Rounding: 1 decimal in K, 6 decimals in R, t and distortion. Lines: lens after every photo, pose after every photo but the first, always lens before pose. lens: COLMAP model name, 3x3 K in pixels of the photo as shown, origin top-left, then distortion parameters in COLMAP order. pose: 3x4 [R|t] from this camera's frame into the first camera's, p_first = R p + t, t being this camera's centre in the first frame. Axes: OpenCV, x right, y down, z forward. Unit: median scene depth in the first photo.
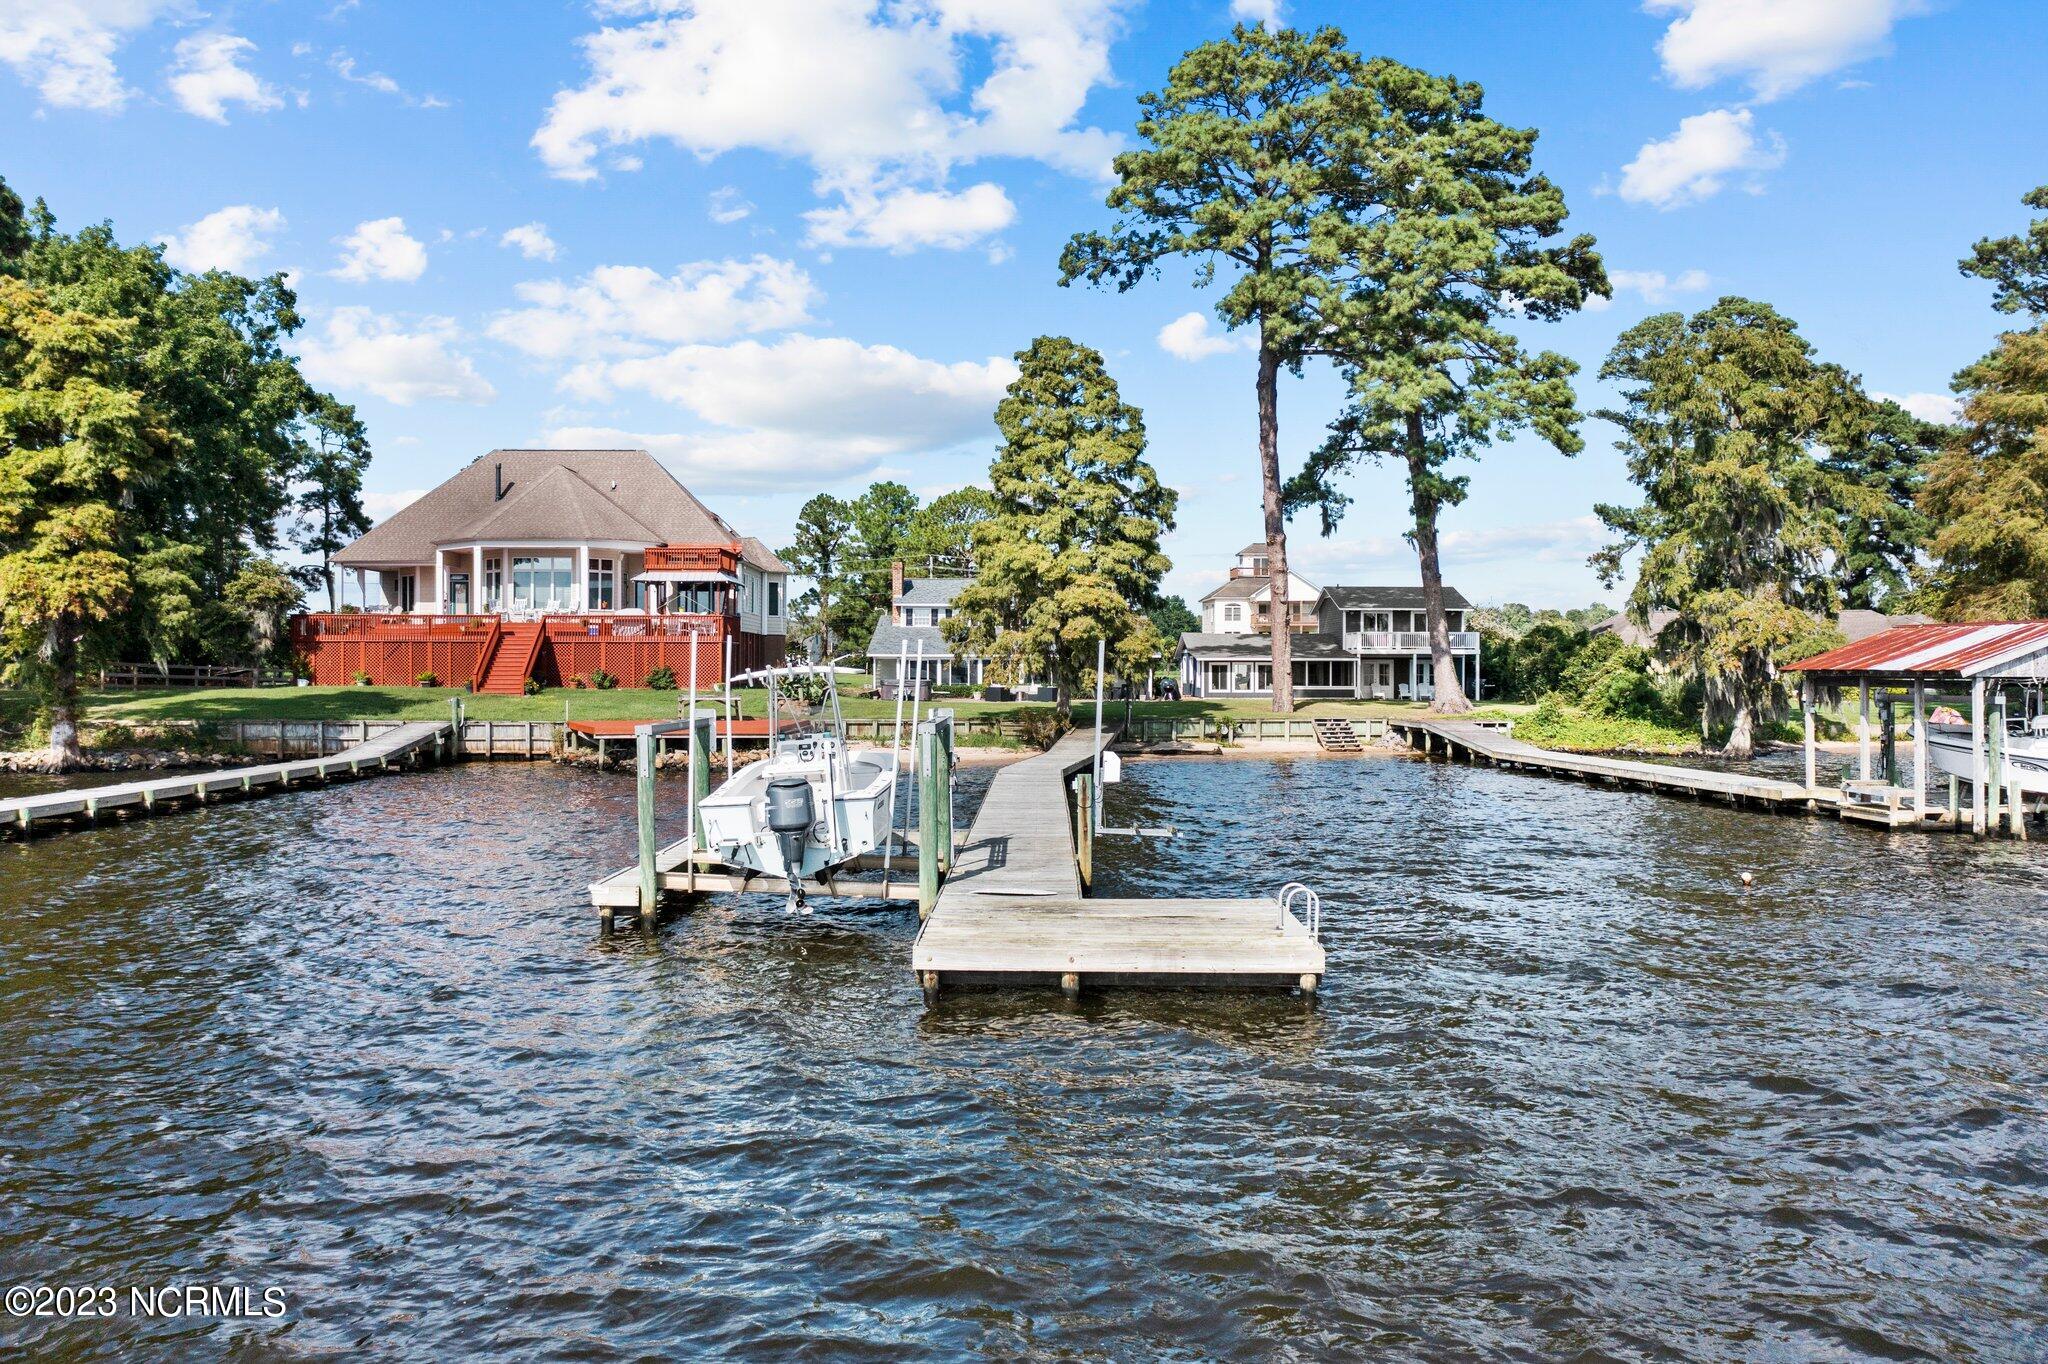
lens RADIAL K [[1640.8, 0, 1041.5], [0, 1640.8, 683.9], [0, 0, 1]] dist [-0.030765, -0.003642]
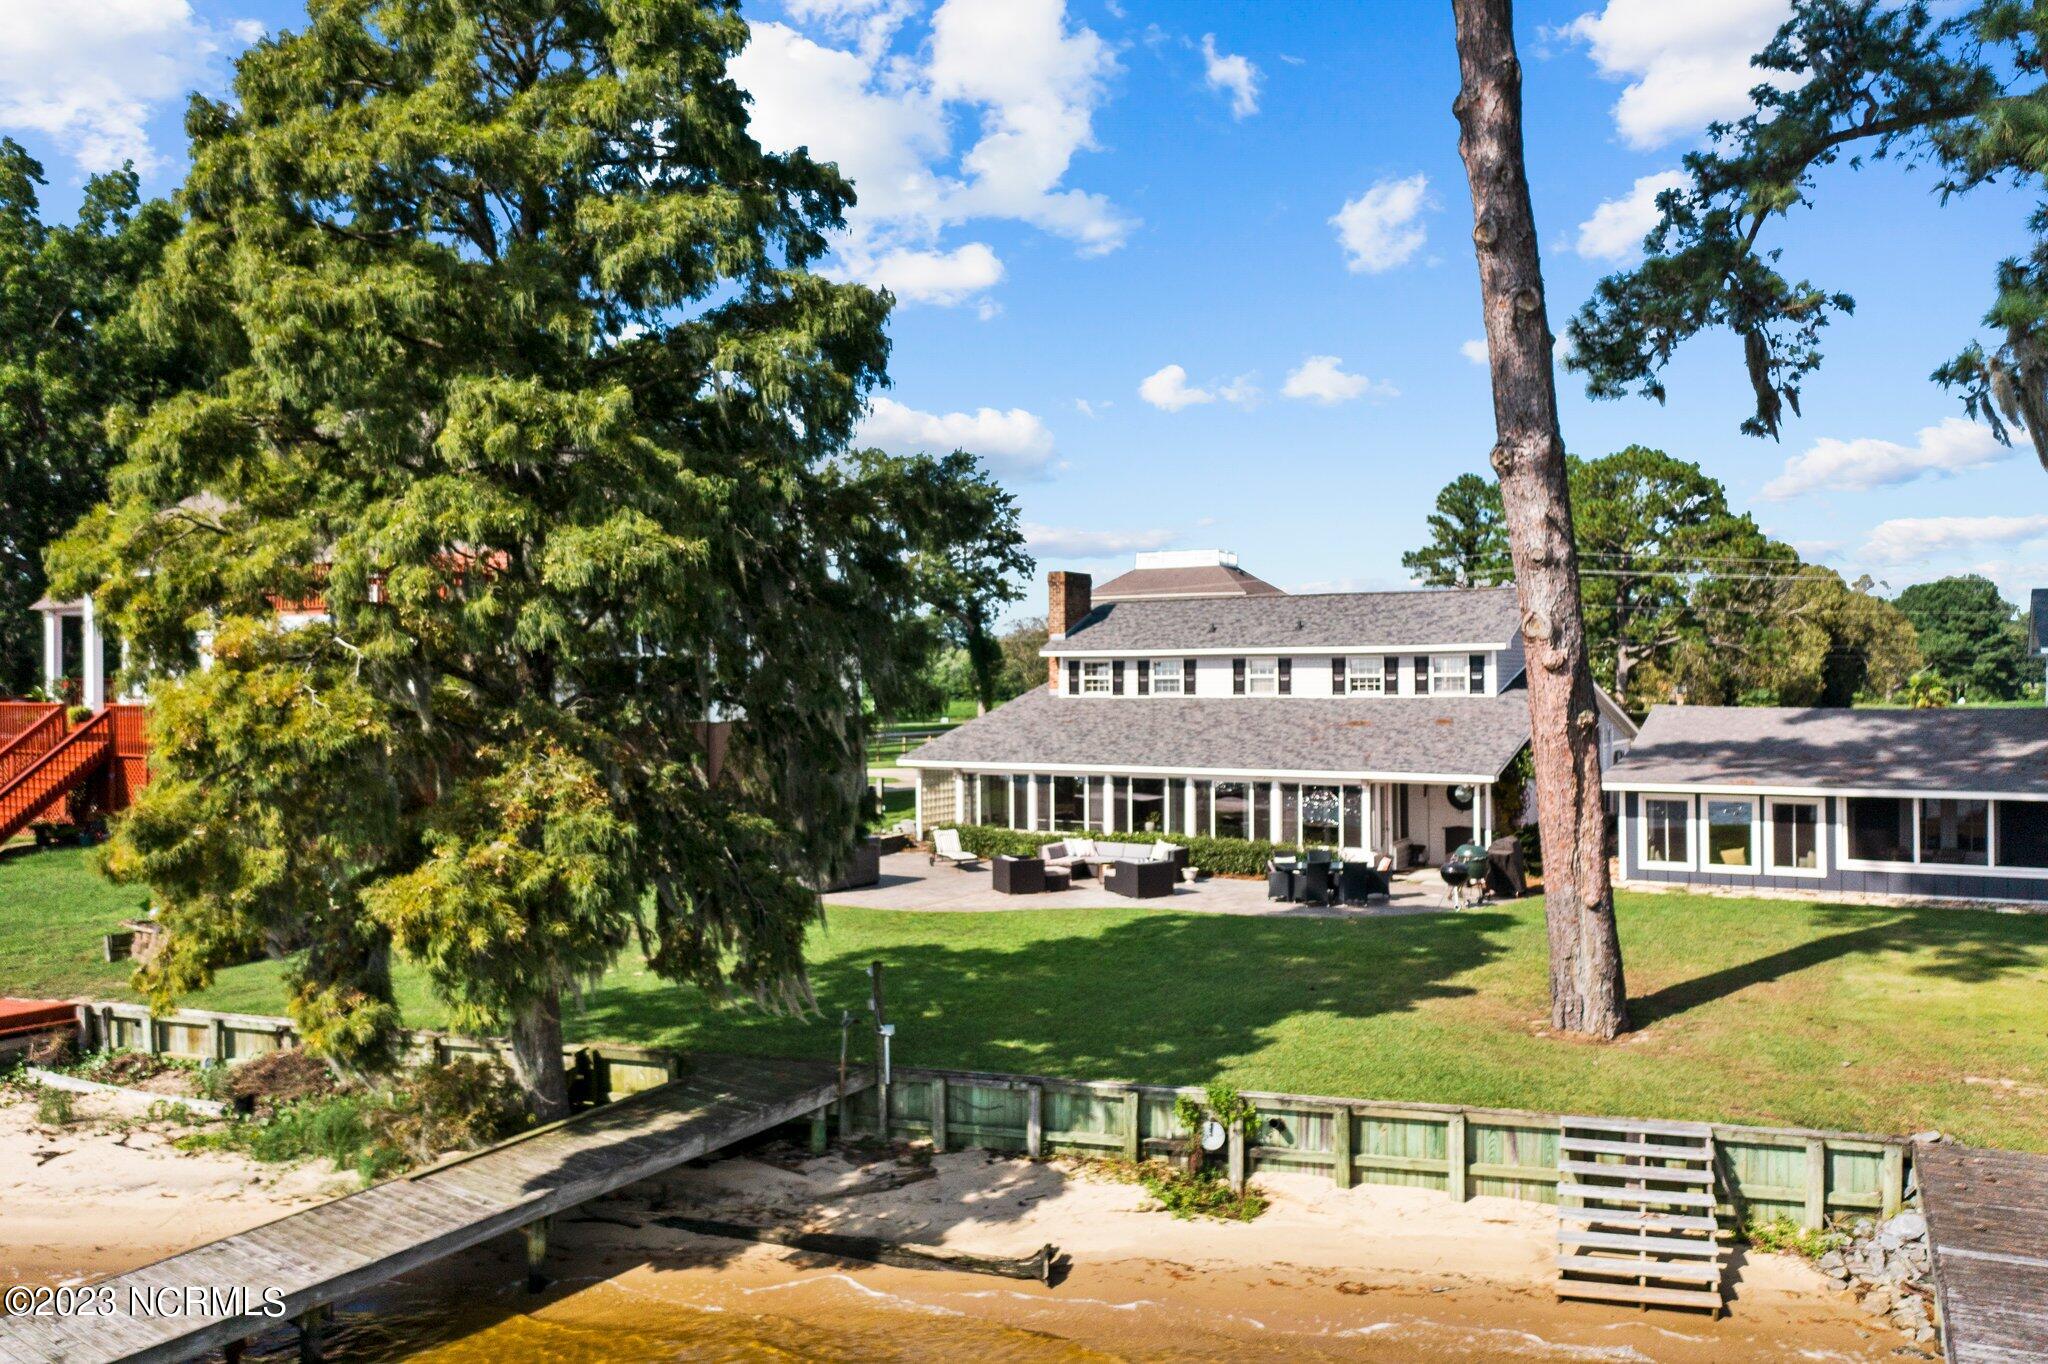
lens RADIAL K [[1644.1, 0, 1024.5], [0, 1644.1, 674.0], [0, 0, 1]] dist [-0.024078, -0.005050]
pose [[0.854834, -0.008419, -0.518833, 0.226180], [0.002513, 0.999924, -0.012084, -0.046782], [0.518896, 0.009026, 0.854790, 0.724616]]
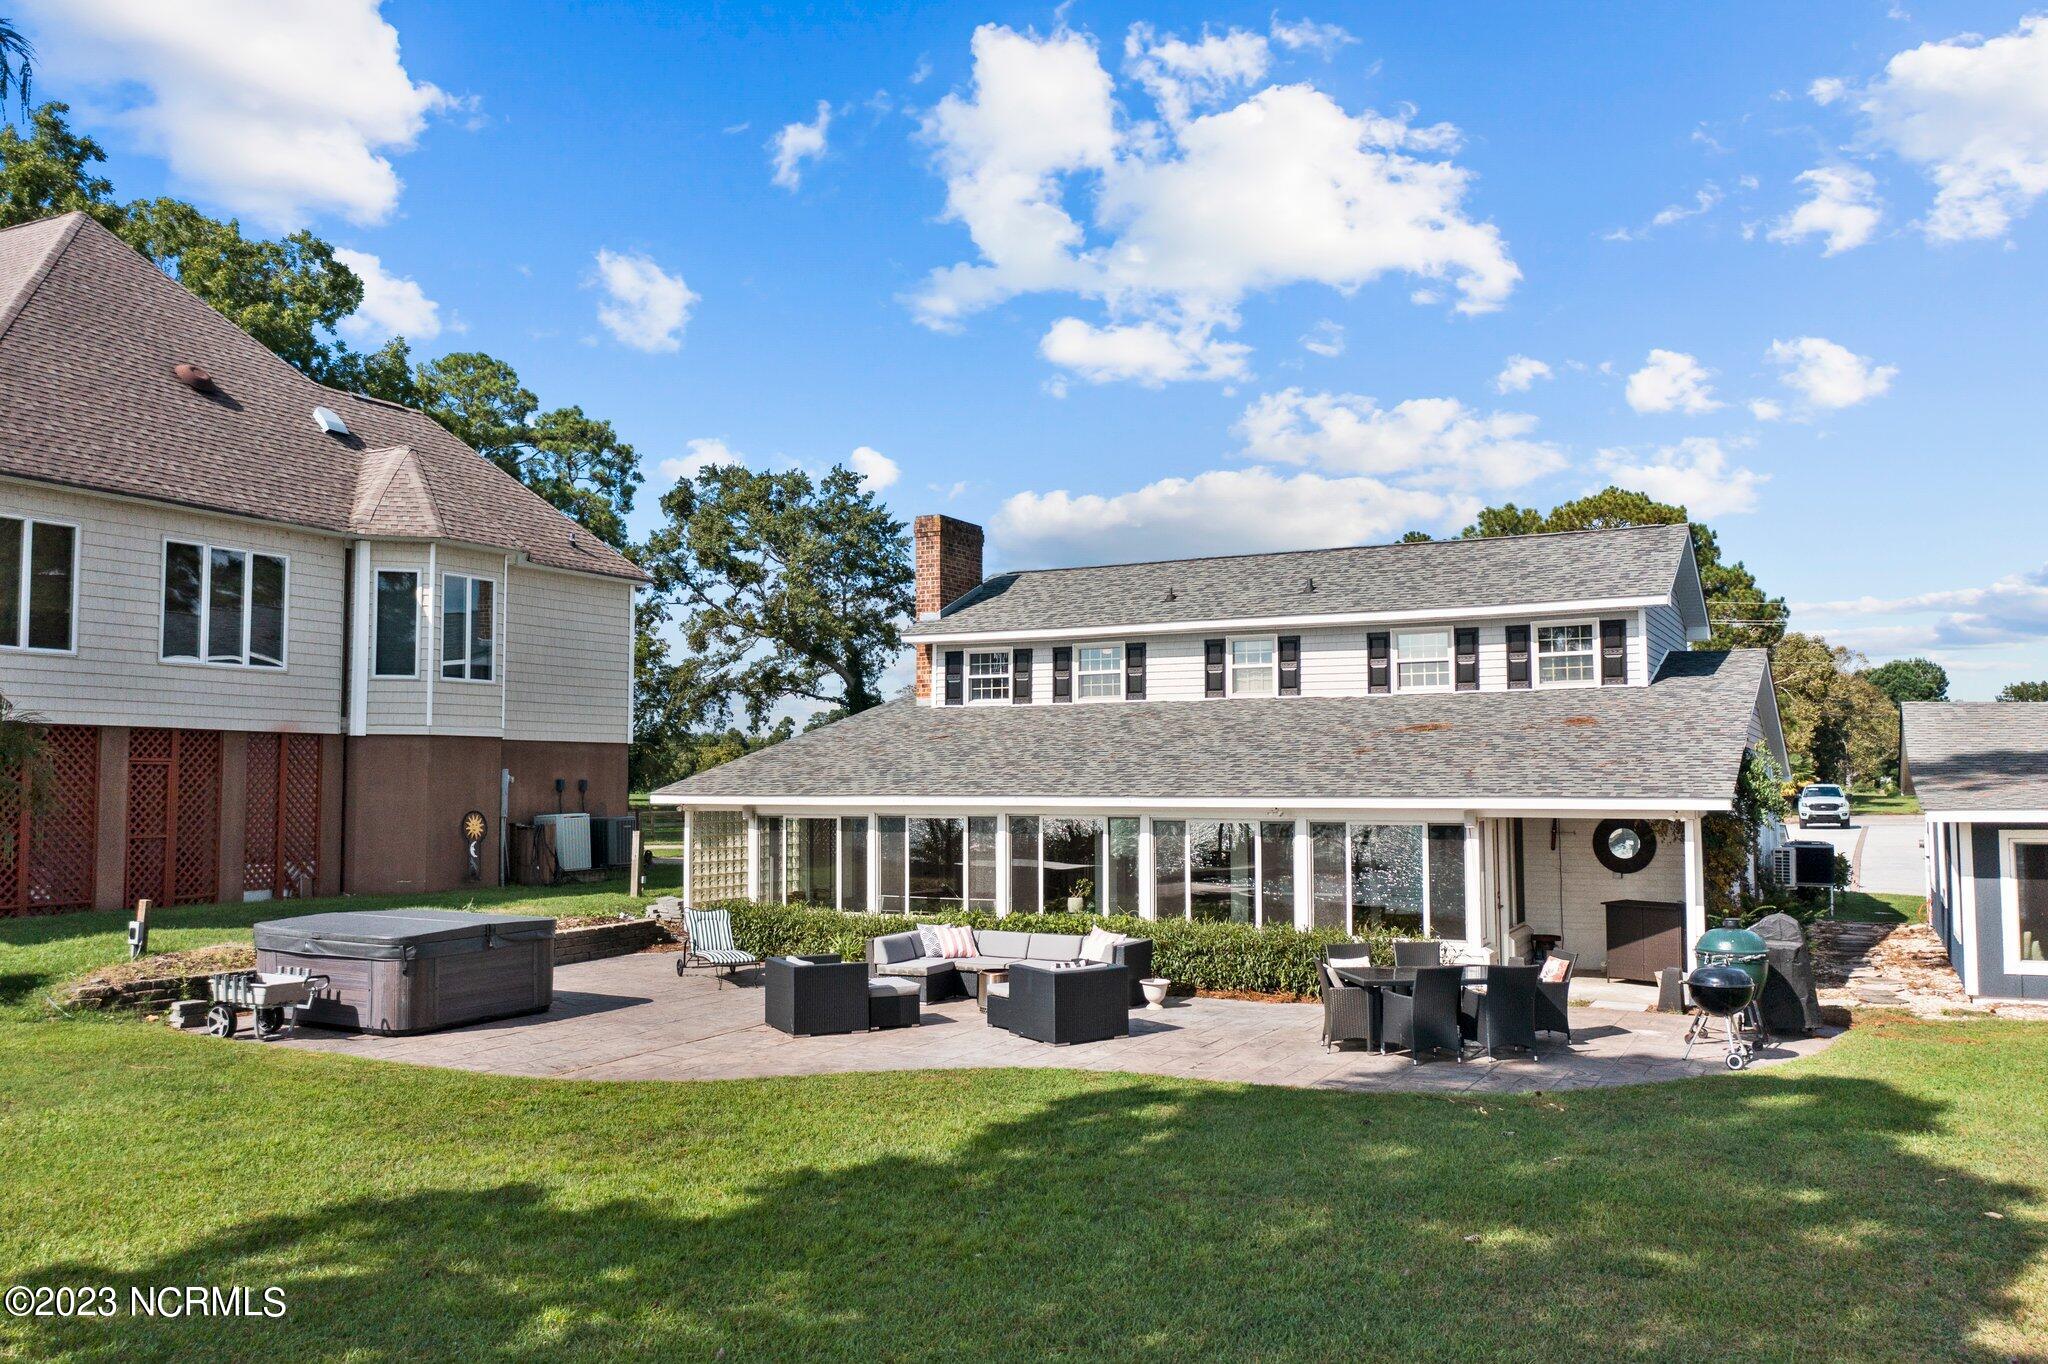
lens RADIAL K [[1638.7, 0, 1025.7], [0, 1638.7, 664.9], [0, 0, 1]] dist [-0.031617, 0.012029]
pose [[0.881589, -0.038475, -0.470448, 0.113213], [0.000862, 0.996802, -0.079906, -0.022146], [0.472018, 0.070039, 0.878803, 0.941477]]
